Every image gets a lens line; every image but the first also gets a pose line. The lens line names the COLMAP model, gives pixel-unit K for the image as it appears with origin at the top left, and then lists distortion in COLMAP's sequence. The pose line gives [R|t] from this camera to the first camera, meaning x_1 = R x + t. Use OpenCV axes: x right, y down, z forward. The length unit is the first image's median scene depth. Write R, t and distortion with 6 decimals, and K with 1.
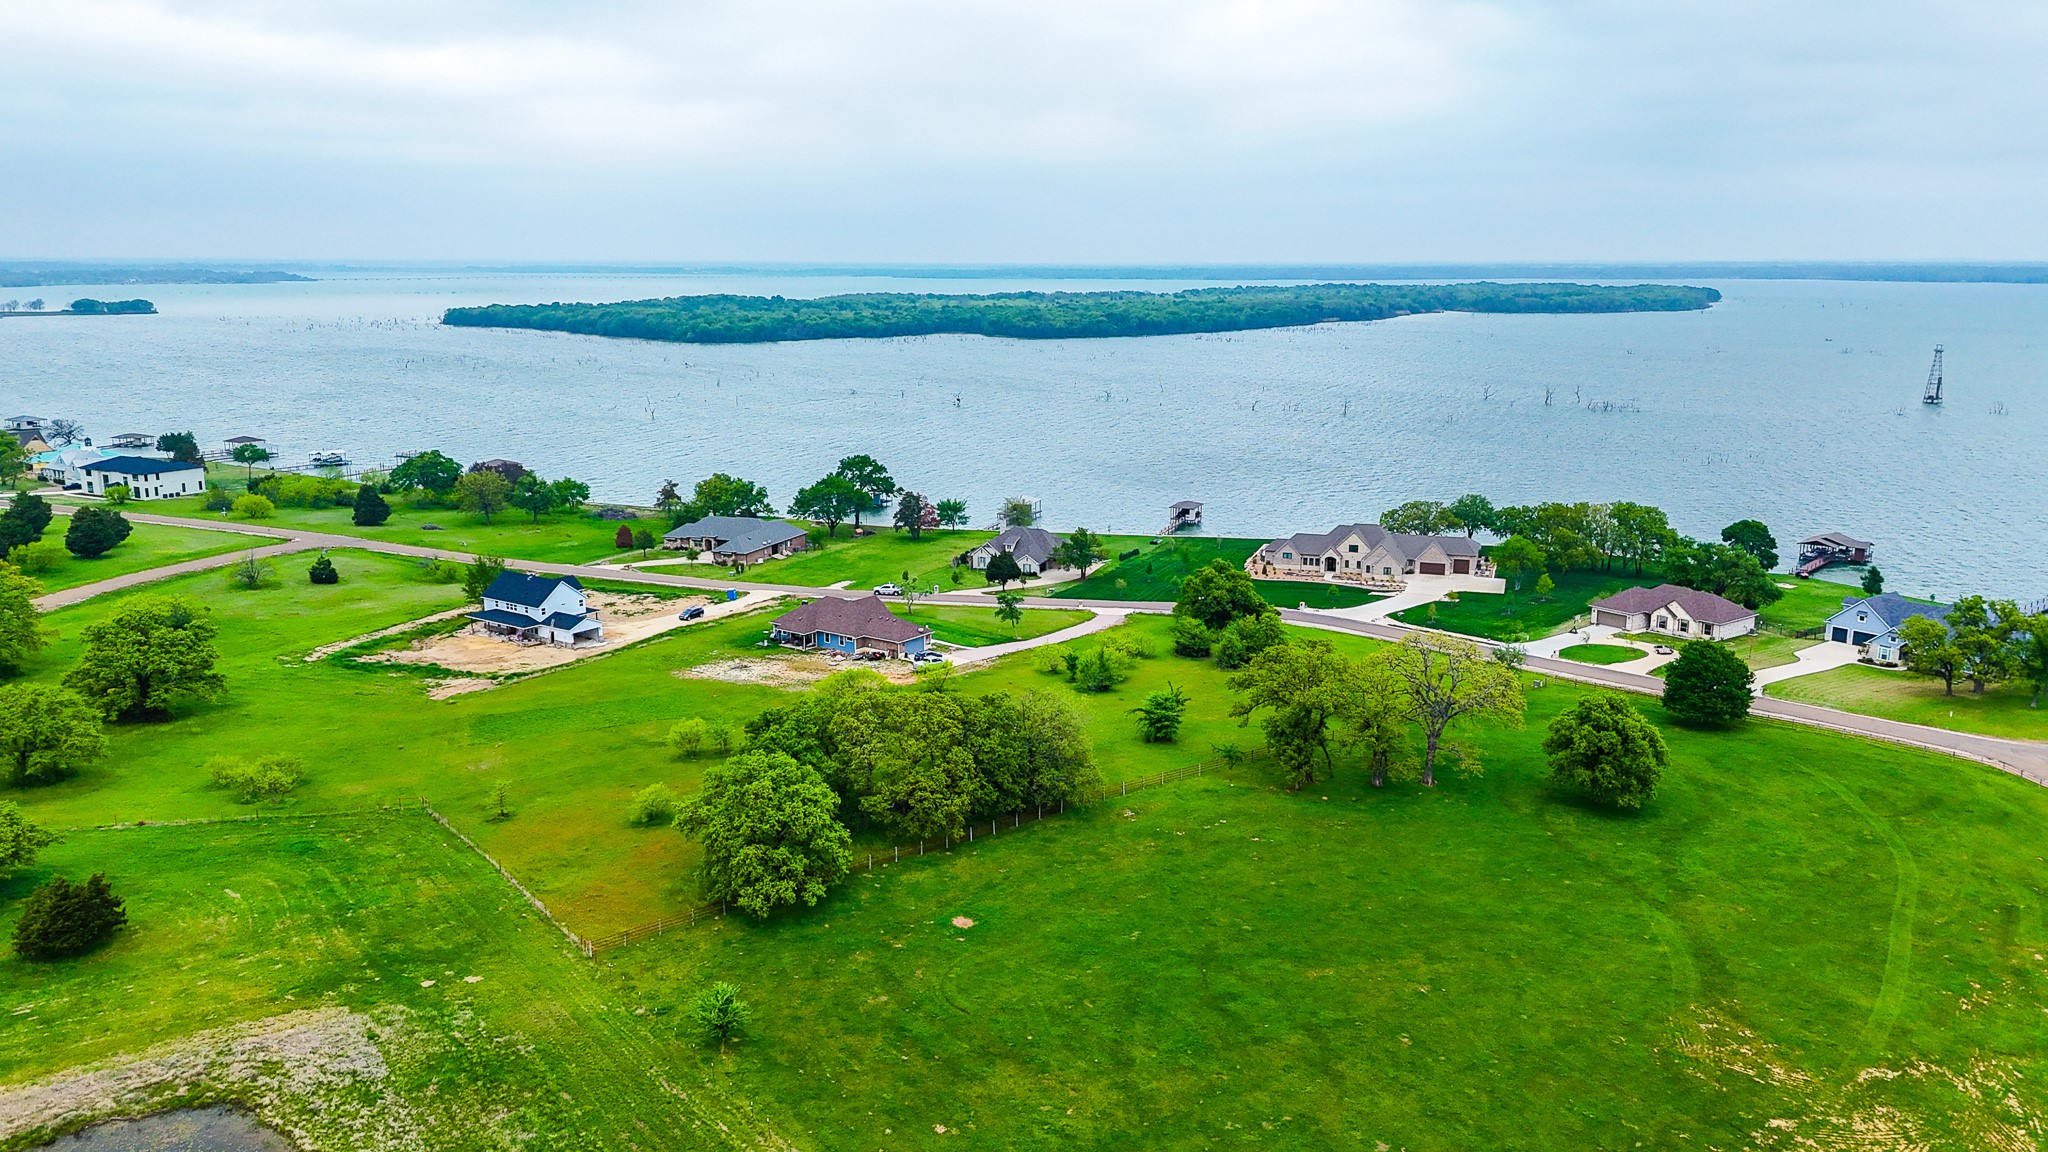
lens RADIAL K [[1495.9, 0, 1025.4], [0, 1495.9, 584.3], [0, 0, 1]] dist [0.089461, -0.093348]
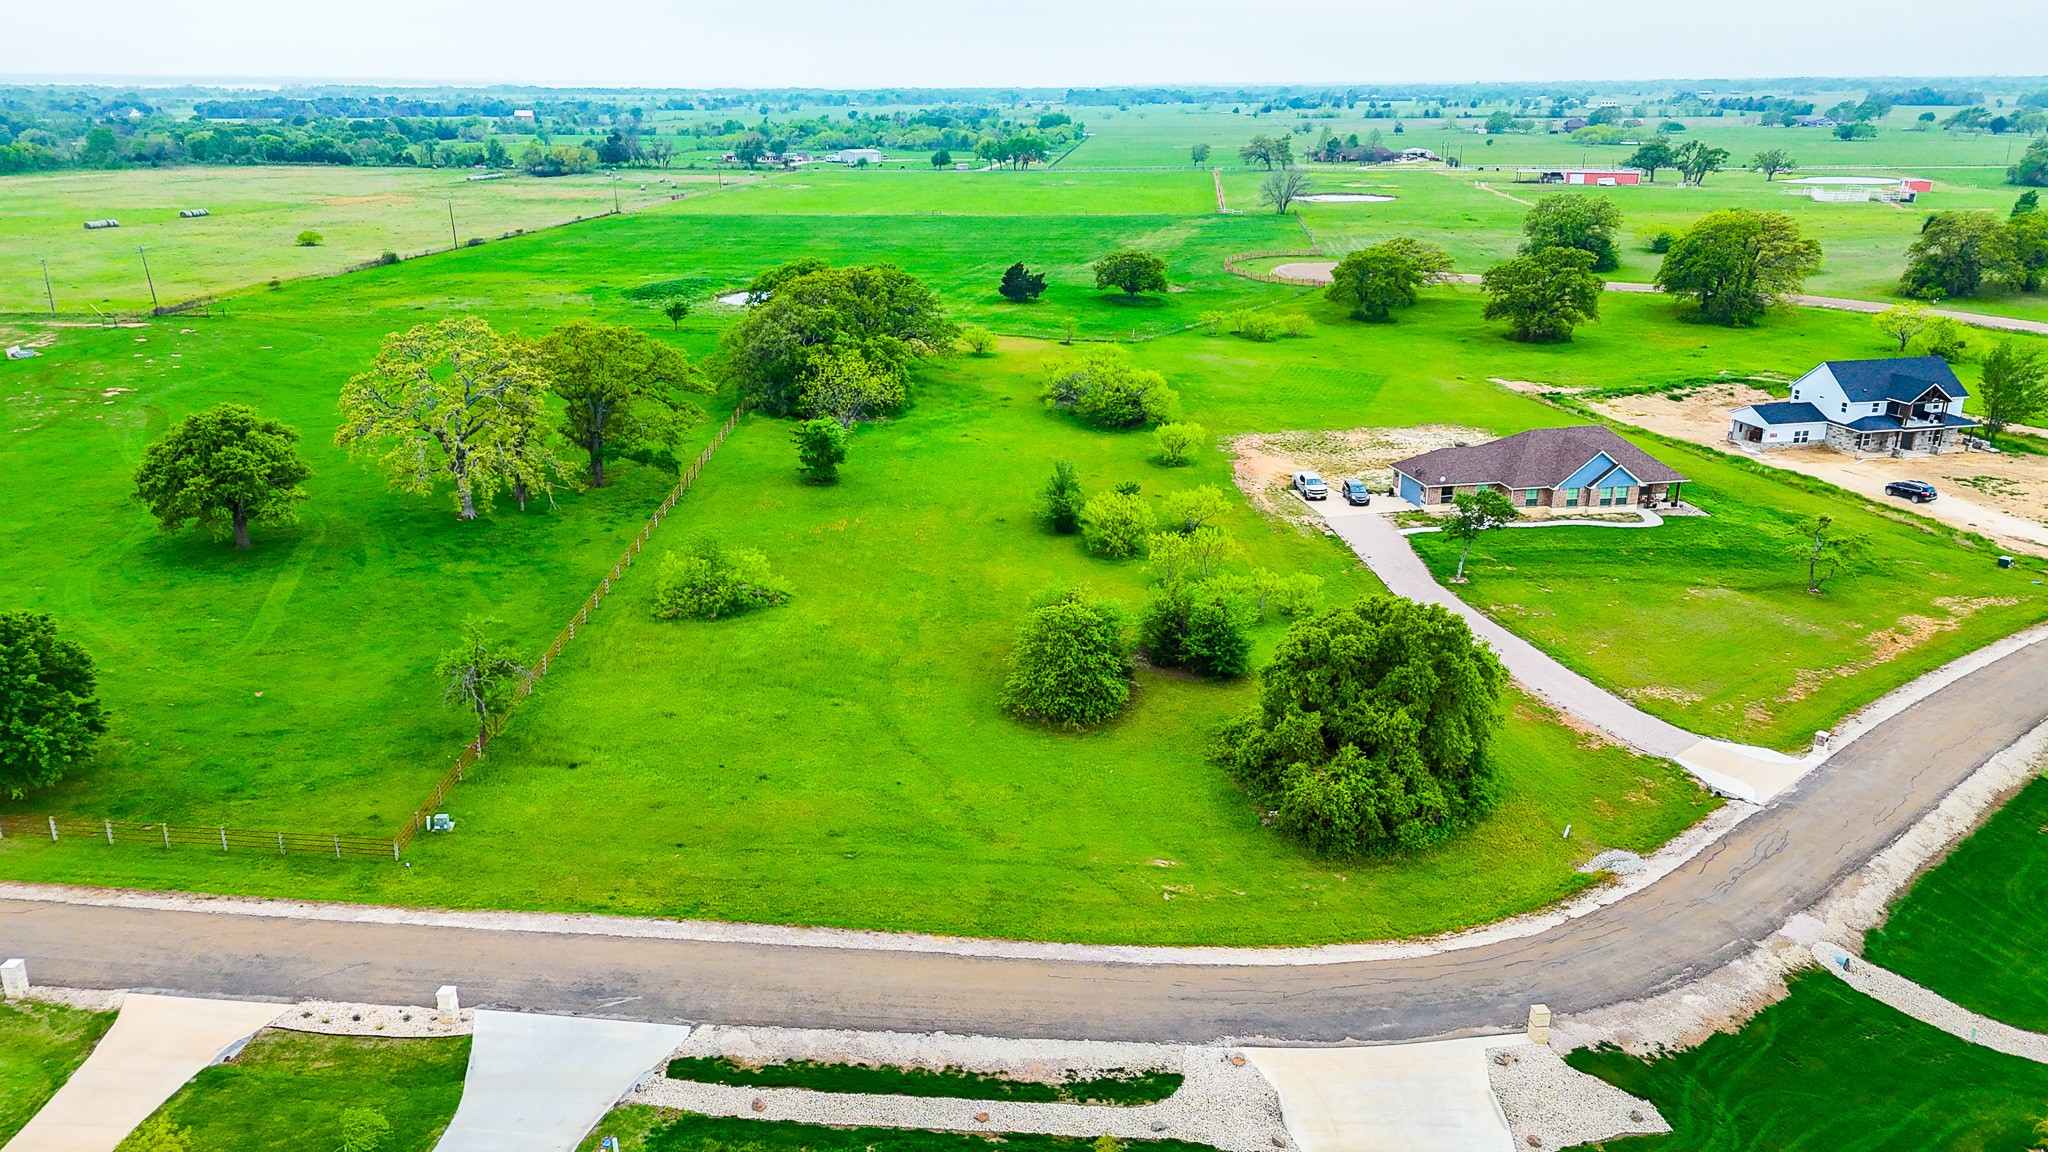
lens RADIAL K [[1500.7, 0, 1028.3], [0, 1500.7, 575.5], [0, 0, 1]] dist [0.067990, -0.052921]
pose [[-0.667724, 0.232050, -0.707317, 0.354749], [-0.157752, 0.884483, 0.439094, -0.129960], [0.727502, 0.404774, -0.553985, 0.927112]]
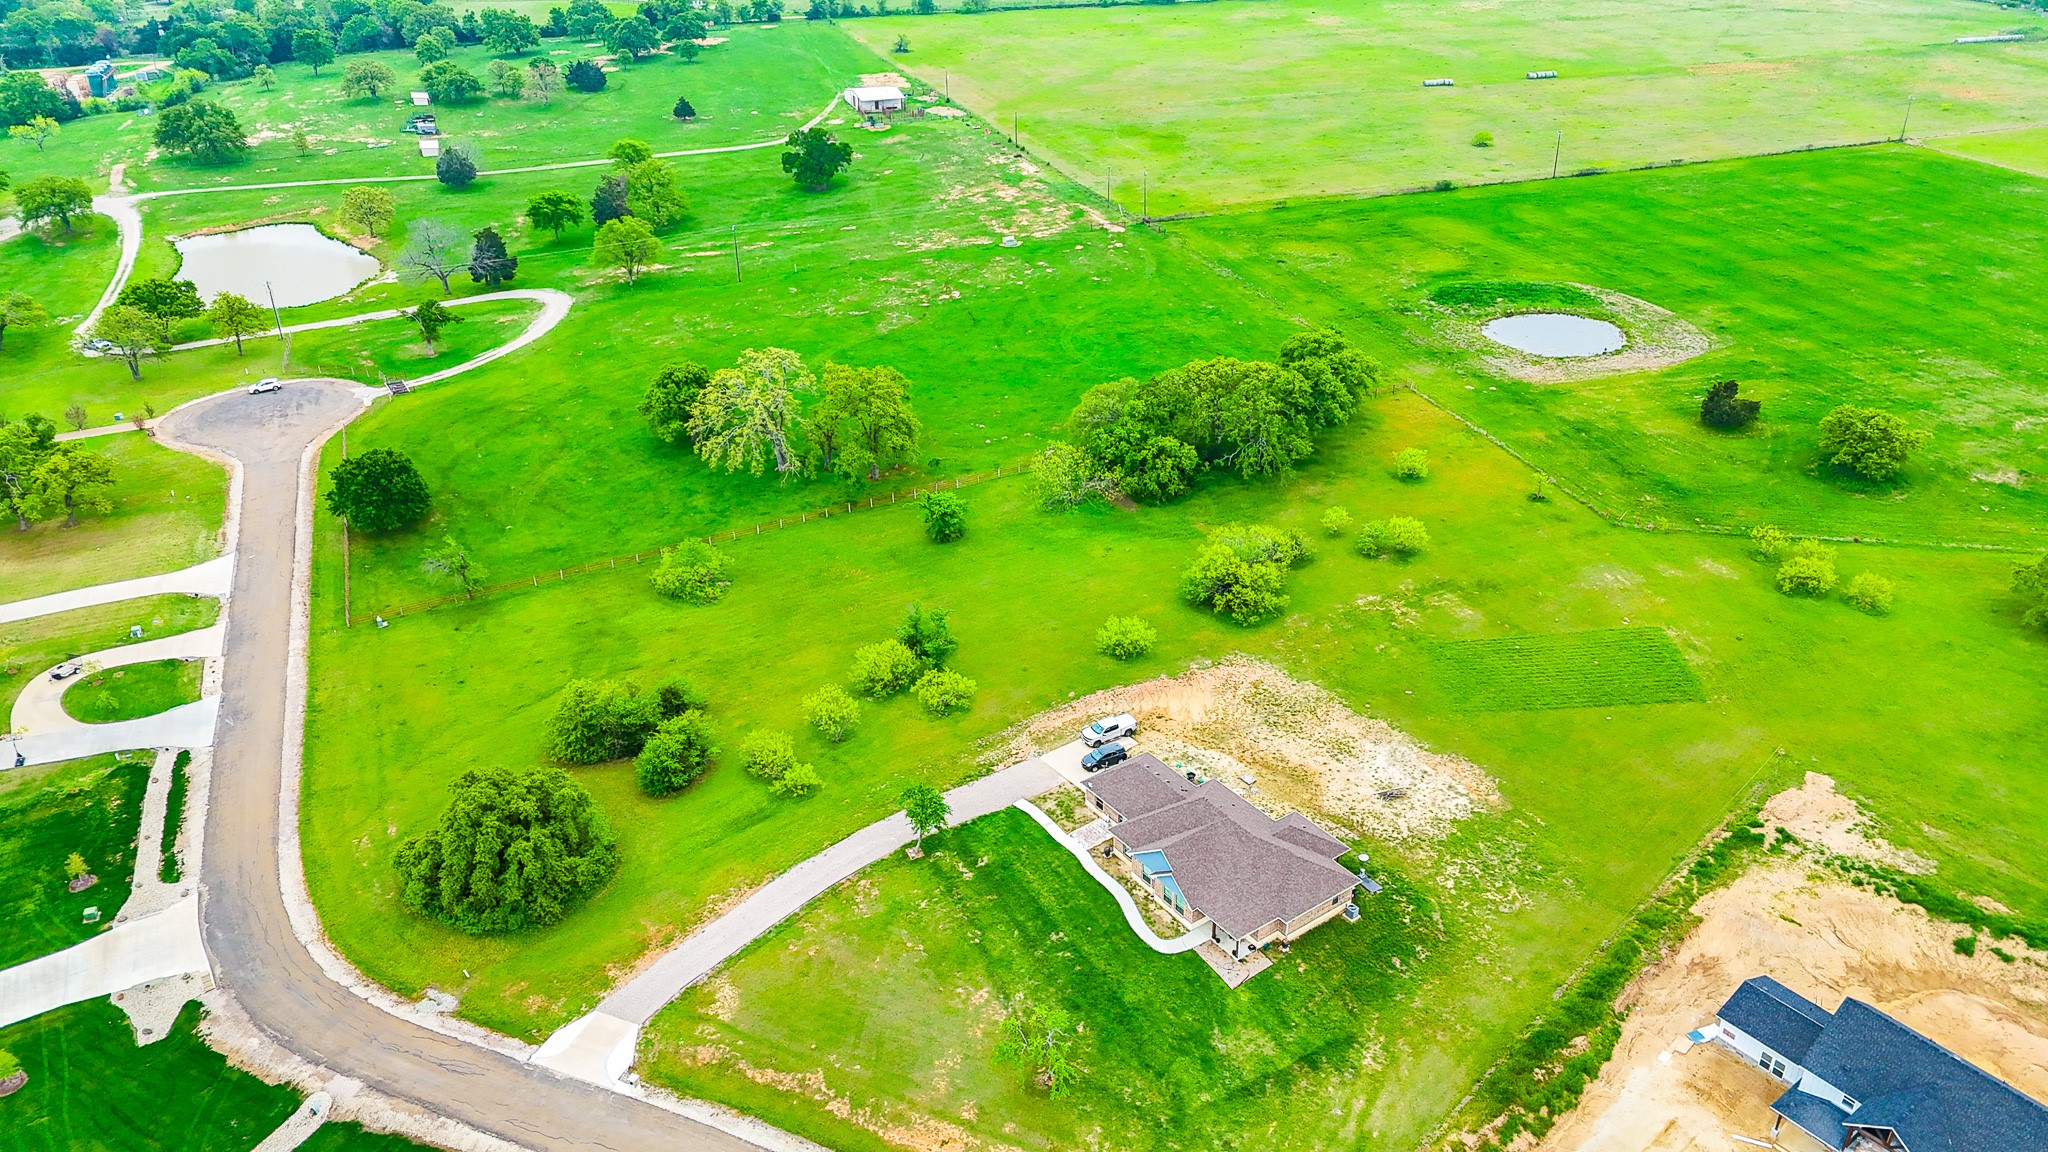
lens RADIAL K [[1499.7, 0, 1027.0], [0, 1499.7, 576.6], [0, 0, 1]] dist [0.069812, -0.056809]
pose [[-0.955684, -0.133378, 0.262449, -0.142735], [0.069967, 0.763037, 0.642557, -0.320026], [-0.285961, 0.632444, -0.719890, 1.050016]]
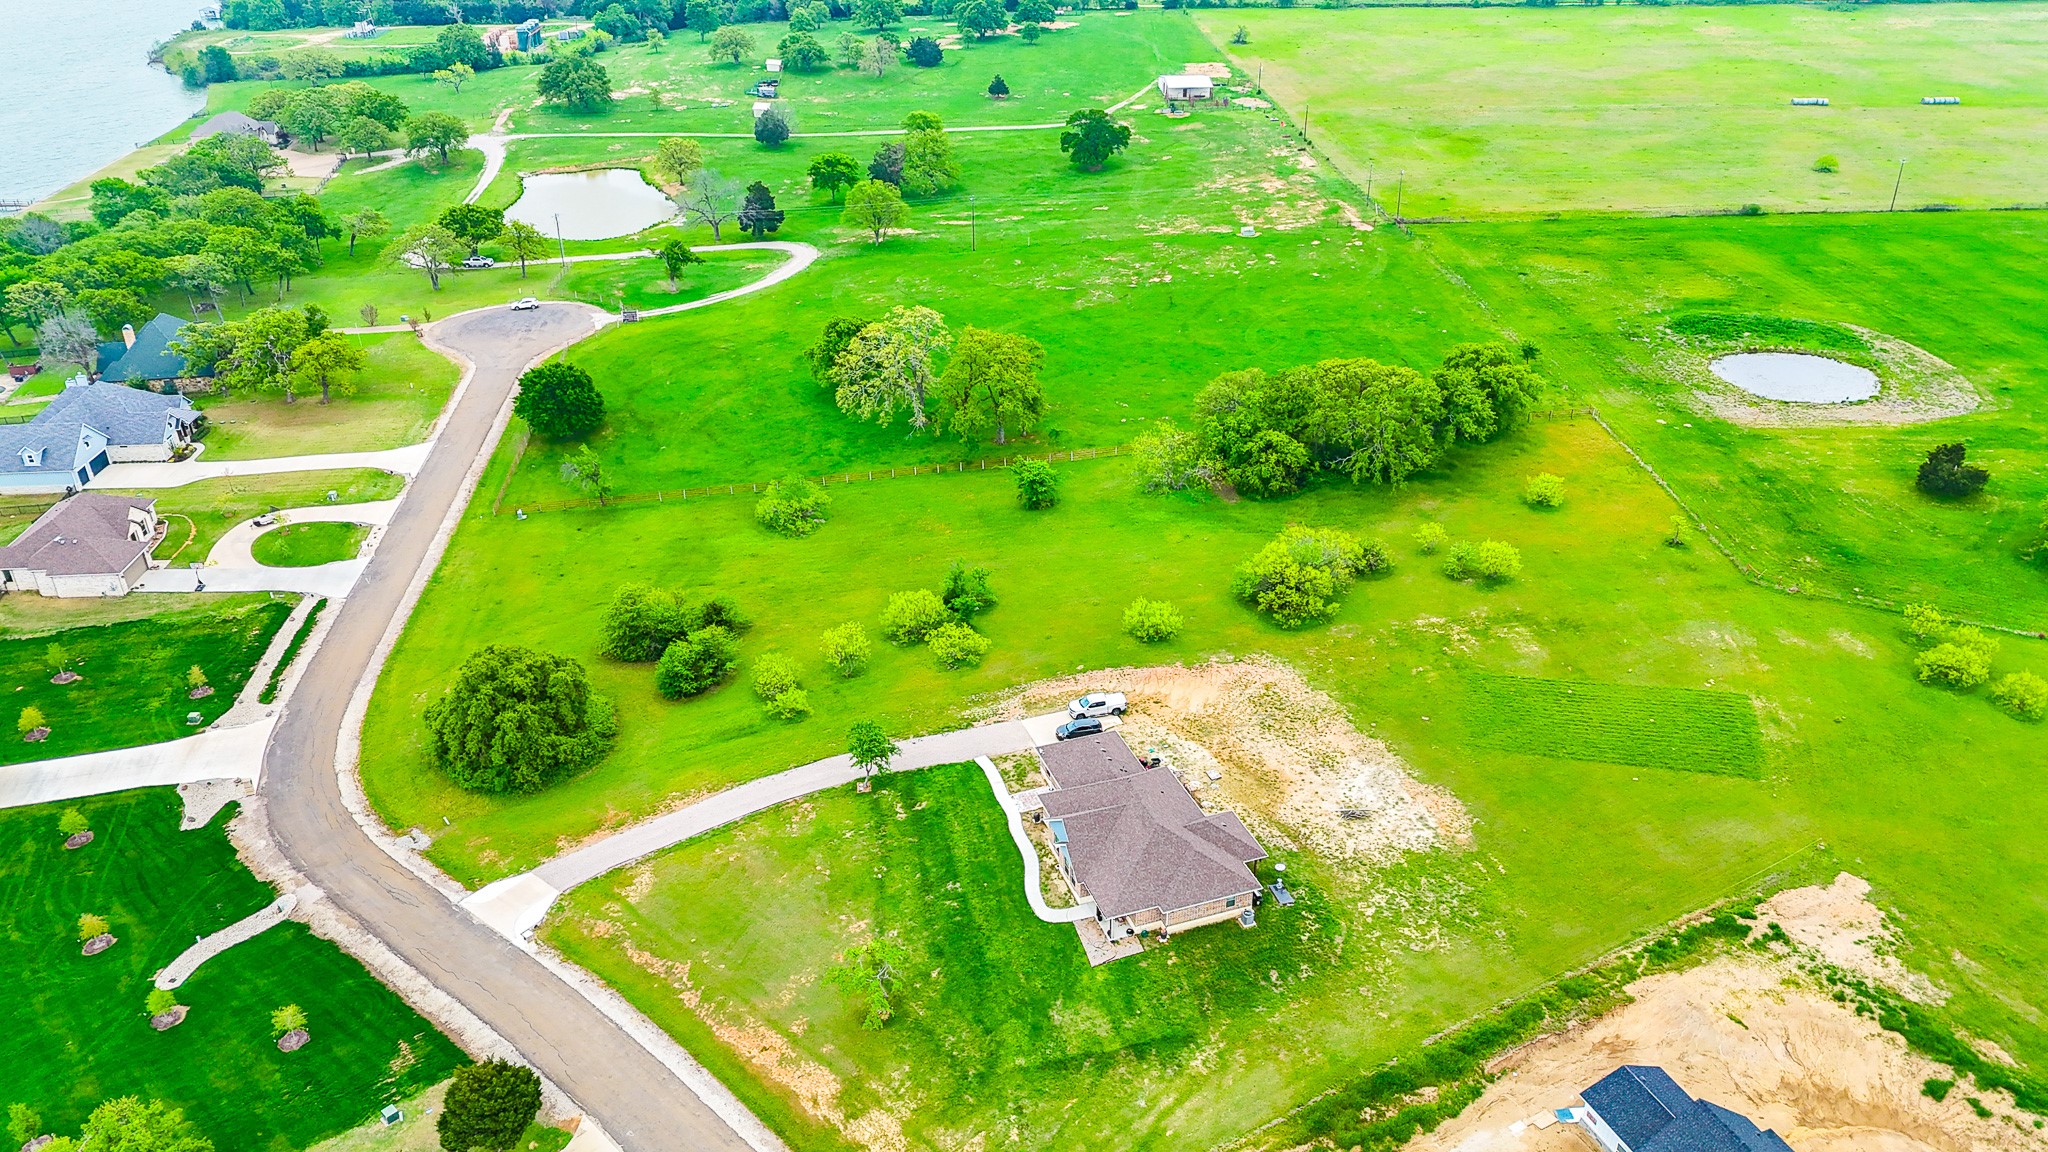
lens RADIAL K [[1499.7, 0, 1027.0], [0, 1499.7, 576.6], [0, 0, 1]] dist [0.069812, -0.056809]
pose [[-0.835540, -0.257421, 0.485394, -0.254836], [0.121085, 0.775456, 0.619683, -0.303428], [-0.535921, 0.576543, -0.616755, 1.010684]]
